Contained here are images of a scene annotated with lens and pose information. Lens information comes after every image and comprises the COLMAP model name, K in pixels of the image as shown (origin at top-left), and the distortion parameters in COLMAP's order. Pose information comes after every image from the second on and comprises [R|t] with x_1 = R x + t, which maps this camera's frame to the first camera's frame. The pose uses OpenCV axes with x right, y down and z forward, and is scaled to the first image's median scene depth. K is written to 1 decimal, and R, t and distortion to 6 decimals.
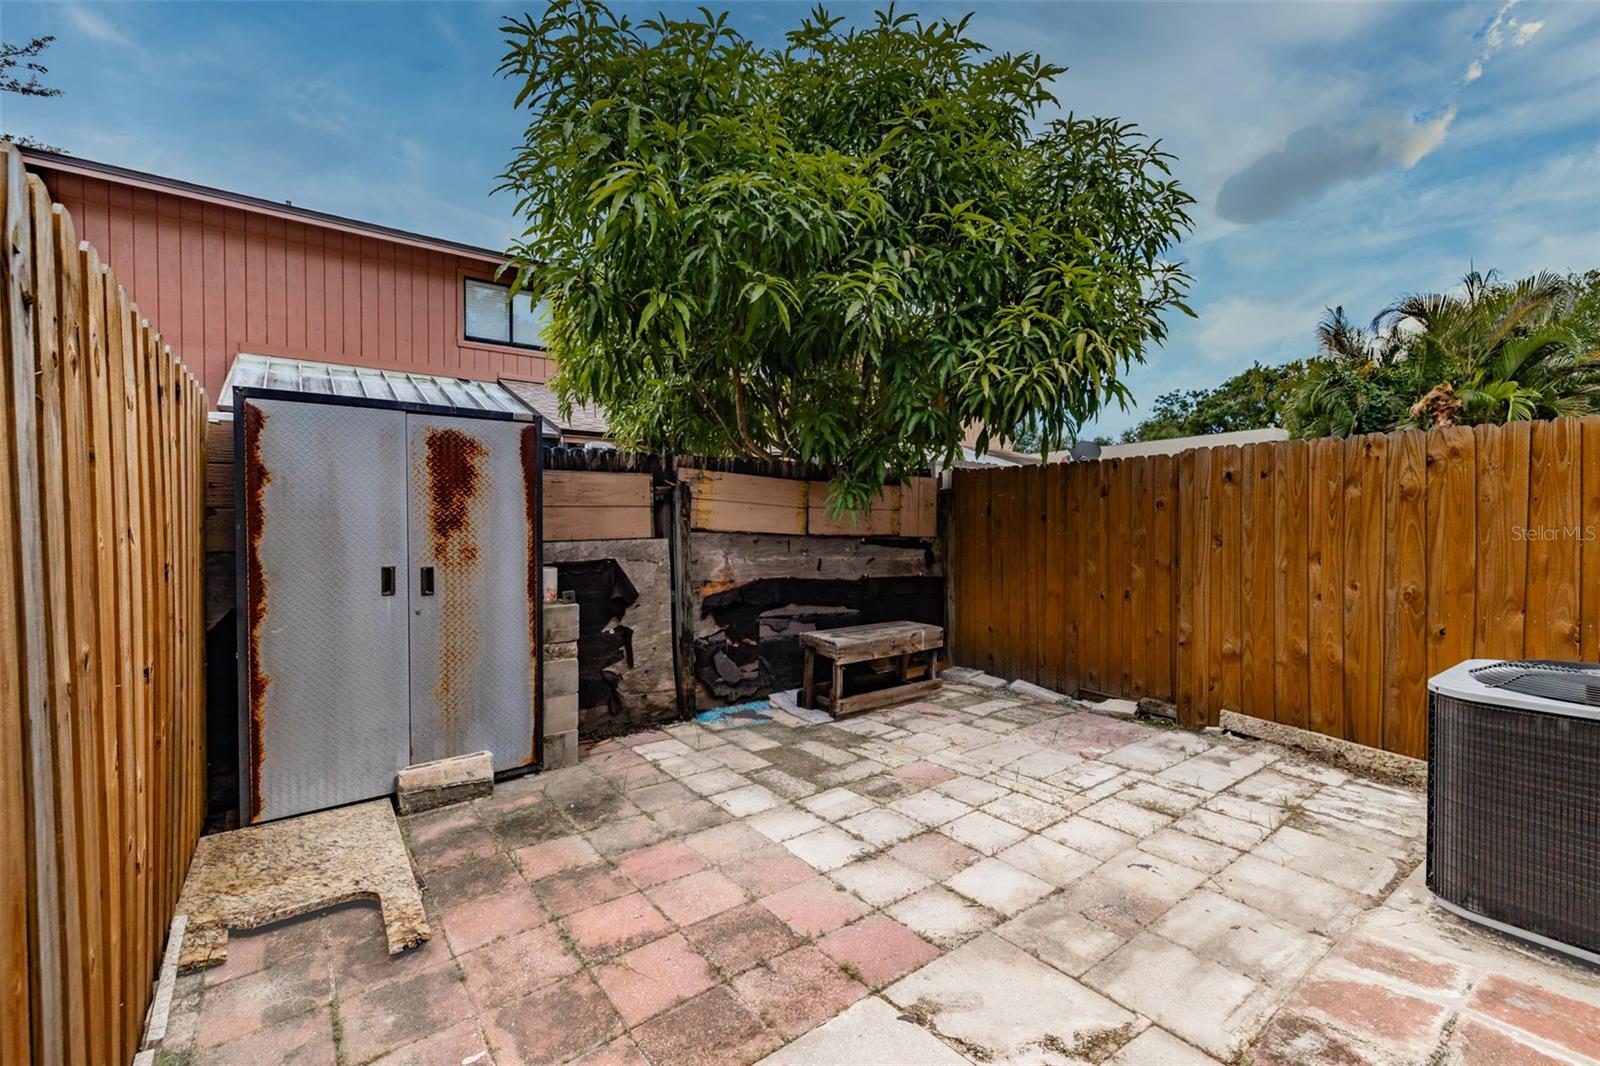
lens RADIAL K [[691.2, 0, 842.1], [0, 691.2, 527.7], [0, 0, 1]] dist [-0.000887, -0.000622]
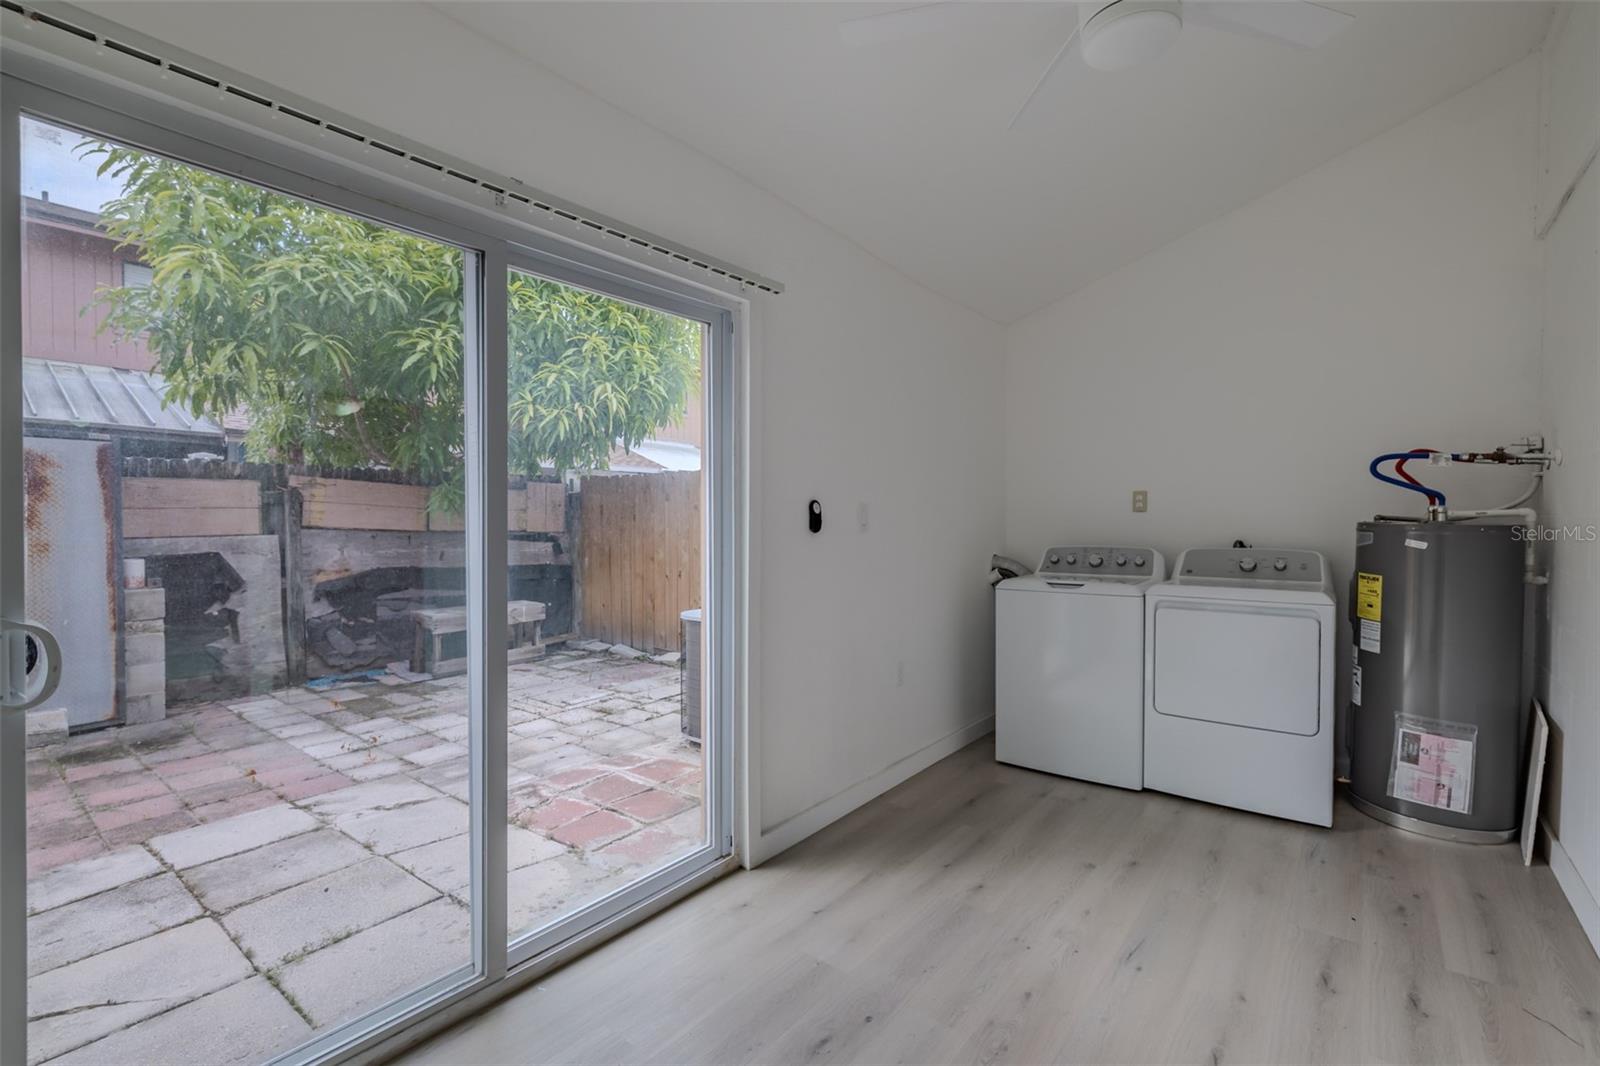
lens RADIAL K [[691.2, 0, 833.8], [0, 691.2, 526.4], [0, 0, 1]] dist [-0.000887, -0.000622]
pose [[0.967648, -0.003727, 0.252277, 0.383440], [0.002622, 0.999985, 0.004714, -0.001799], [-0.252291, -0.003900, 0.967644, -0.403180]]
